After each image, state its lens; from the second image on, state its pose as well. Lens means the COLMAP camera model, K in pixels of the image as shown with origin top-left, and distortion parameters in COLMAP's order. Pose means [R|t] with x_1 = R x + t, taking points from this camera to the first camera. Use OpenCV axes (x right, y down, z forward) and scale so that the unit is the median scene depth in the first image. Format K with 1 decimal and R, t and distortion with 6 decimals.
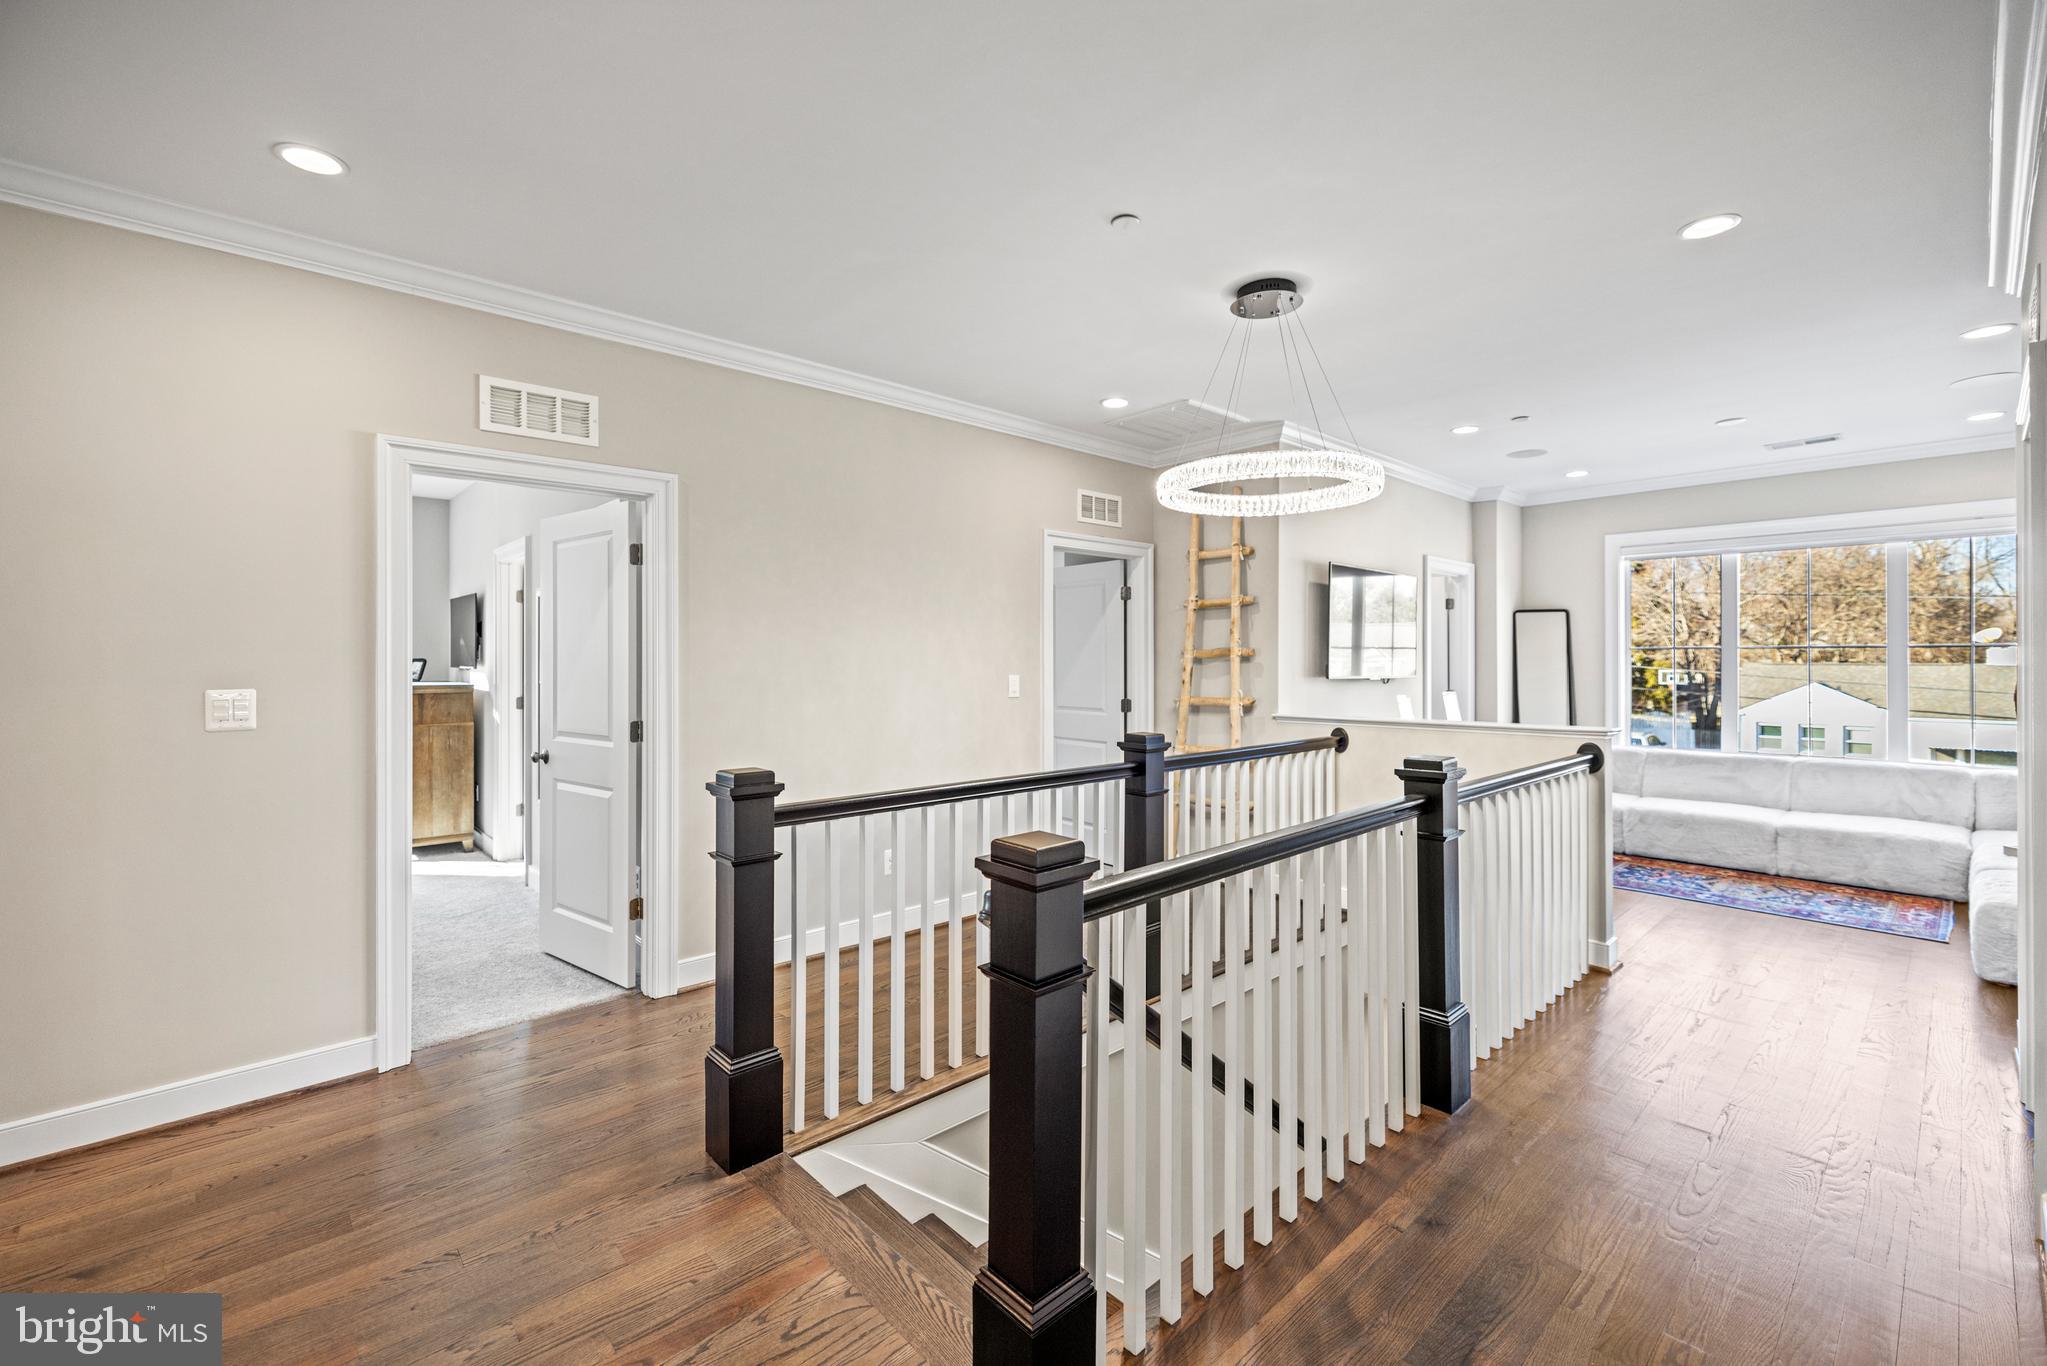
lens RADIAL K [[860.6, 0, 1044.8], [0, 860.6, 650.1], [0, 0, 1]] dist [0.005165, 0.000068]
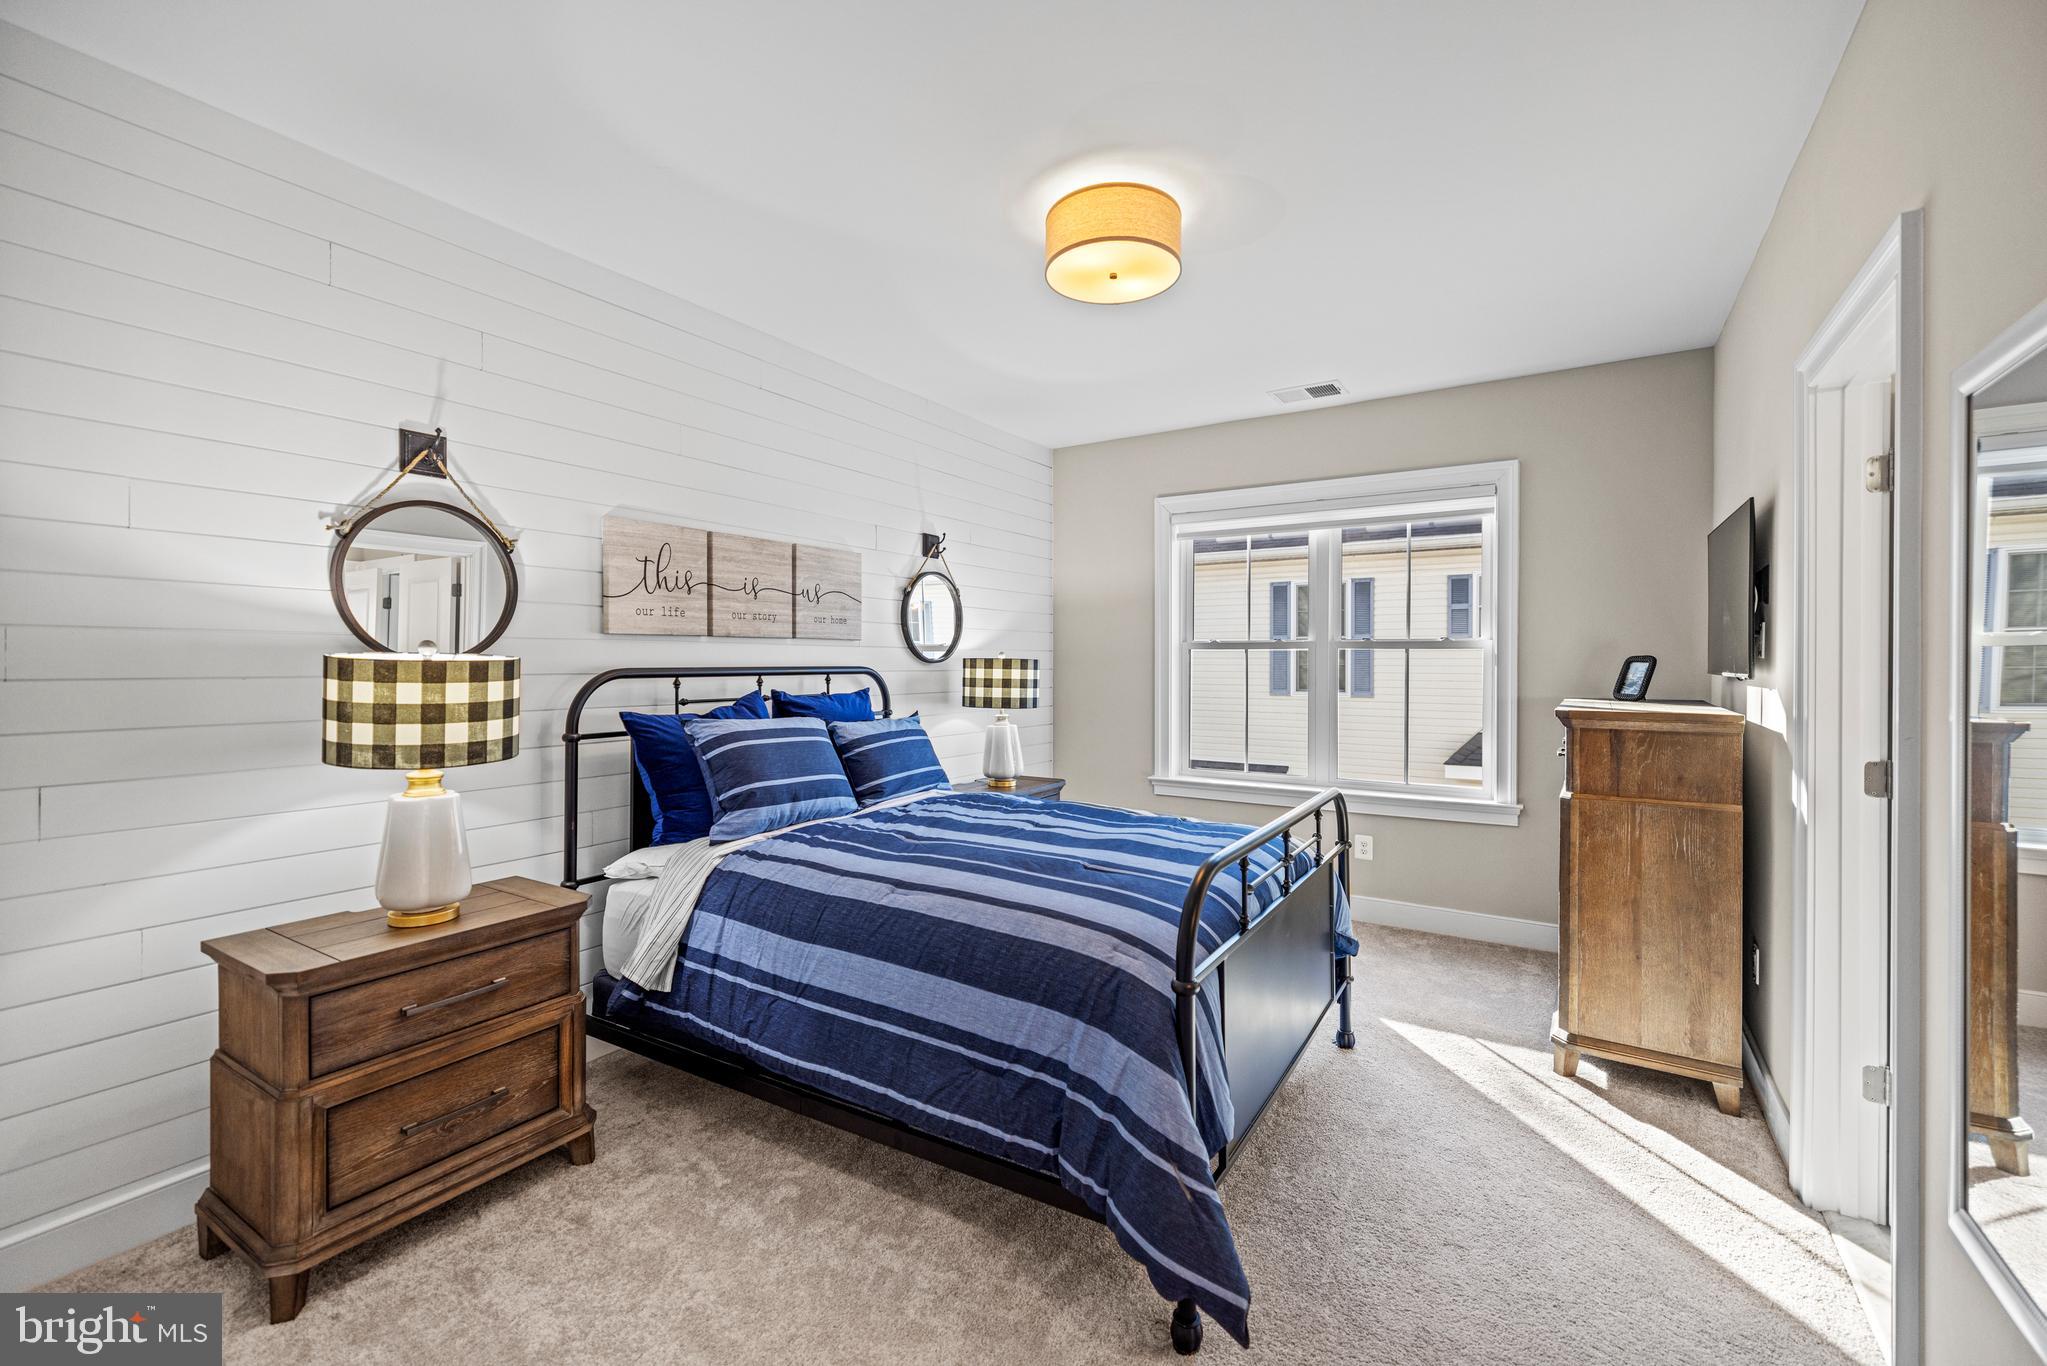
lens RADIAL K [[860.6, 0, 1023.7], [0, 860.6, 670.0], [0, 0, 1]] dist [0.005165, 0.000068]
pose [[0.249920, 0.007210, -0.968240, -0.354677], [-0.004727, 0.999969, 0.006226, 0.017702], [0.968255, 0.003021, 0.249946, 0.575111]]
